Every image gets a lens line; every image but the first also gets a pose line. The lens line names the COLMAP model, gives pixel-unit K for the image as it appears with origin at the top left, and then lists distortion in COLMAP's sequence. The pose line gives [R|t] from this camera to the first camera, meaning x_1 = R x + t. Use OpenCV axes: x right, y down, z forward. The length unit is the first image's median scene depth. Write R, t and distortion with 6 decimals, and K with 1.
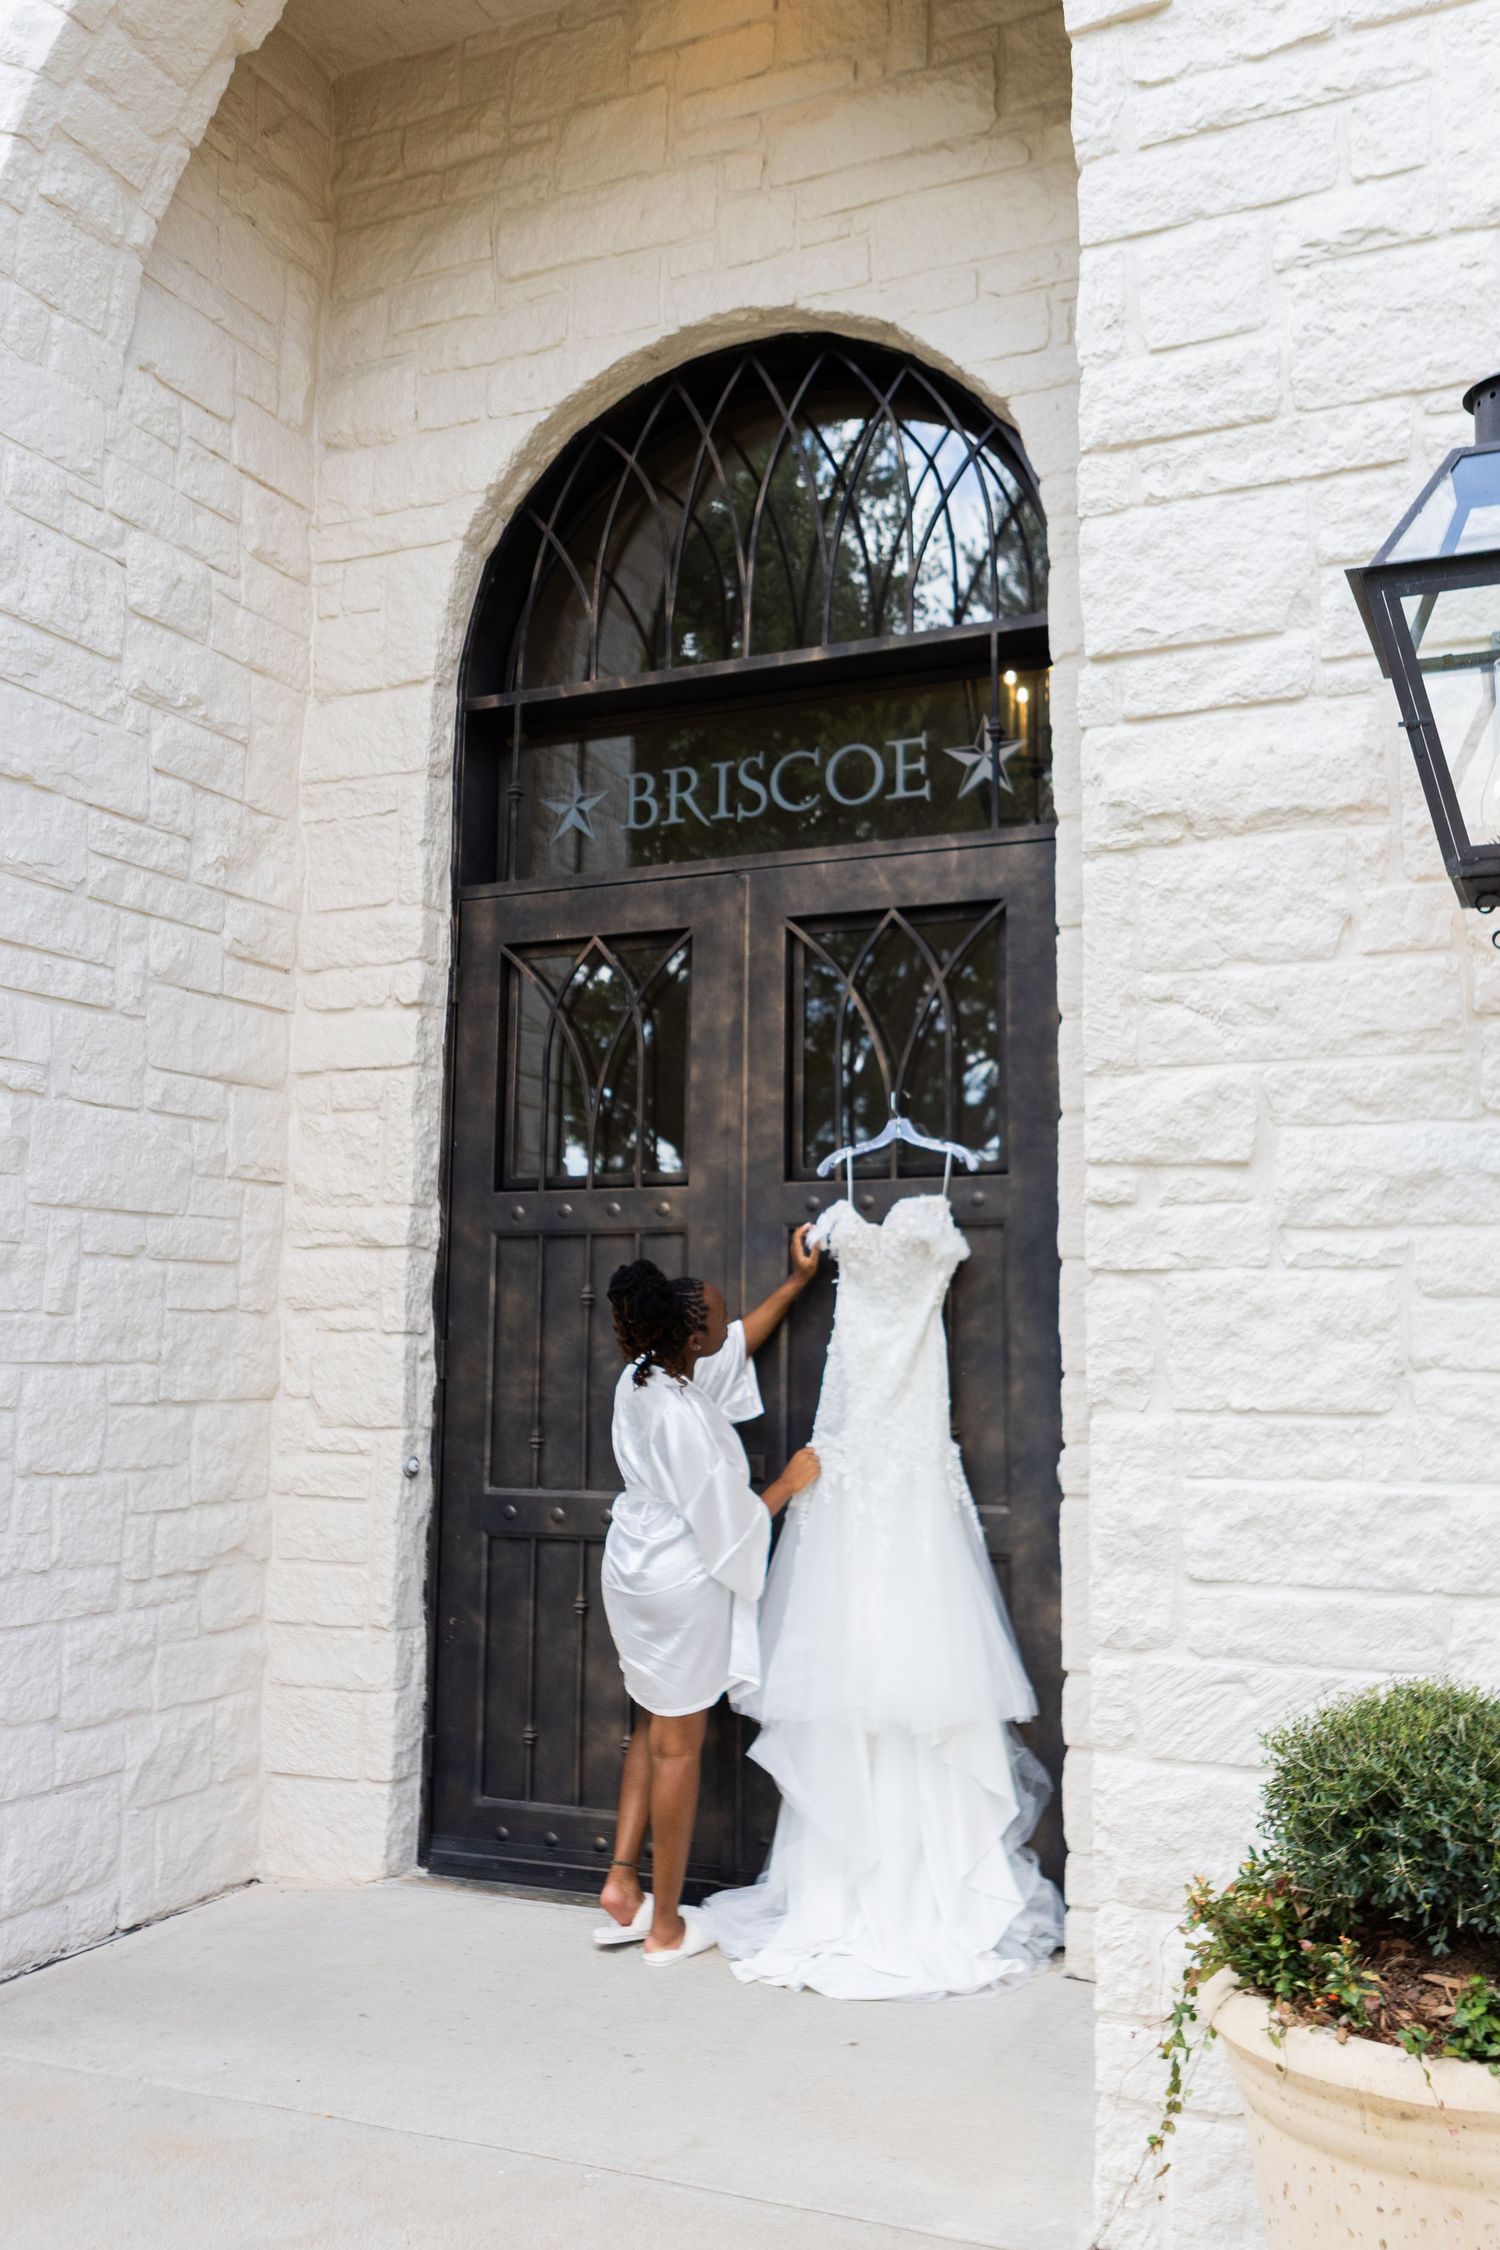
lens RADIAL K [[1846.6, 0, 837.7], [0, 1846.6, 1063.3], [0, 0, 1]] dist [-0.030128, 0.007165]
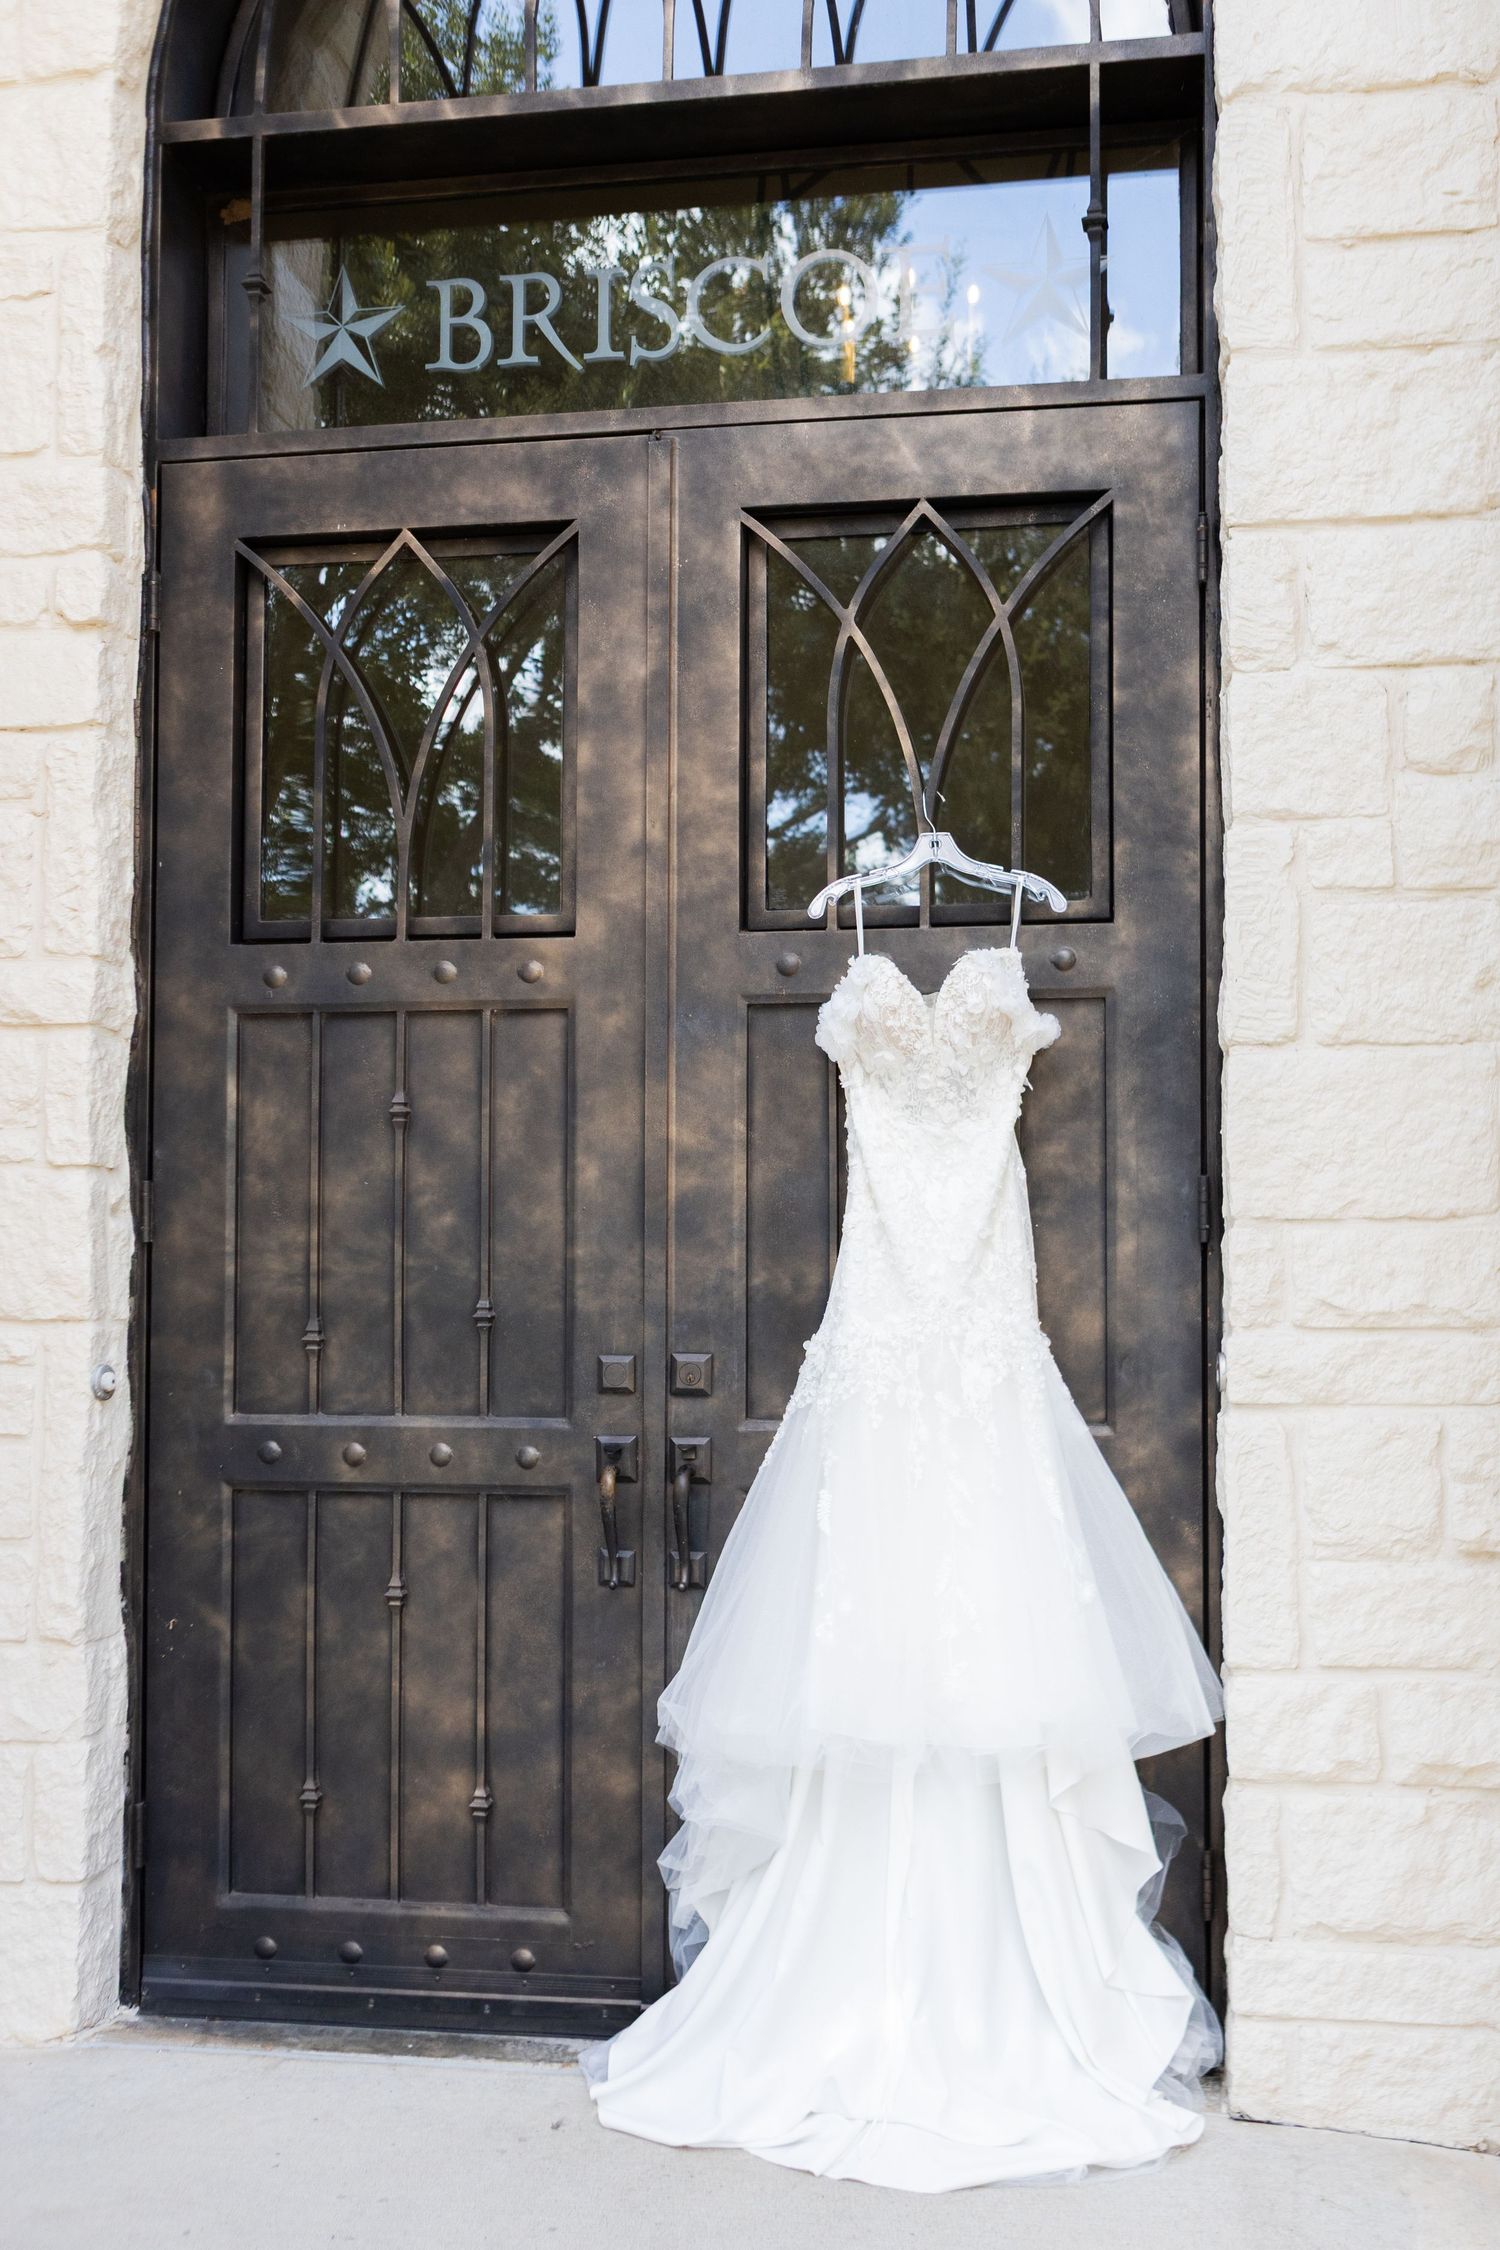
lens RADIAL K [[2115.5, 0, 850.6], [0, 2115.5, 1181.2], [0, 0, 1]] dist [-0.016402, 0.004895]
pose [[0.971768, 0.007625, 0.235817, -0.161931], [-0.035162, 0.992997, 0.112789, 0.066544], [-0.233305, -0.117897, 0.965230, 0.280175]]
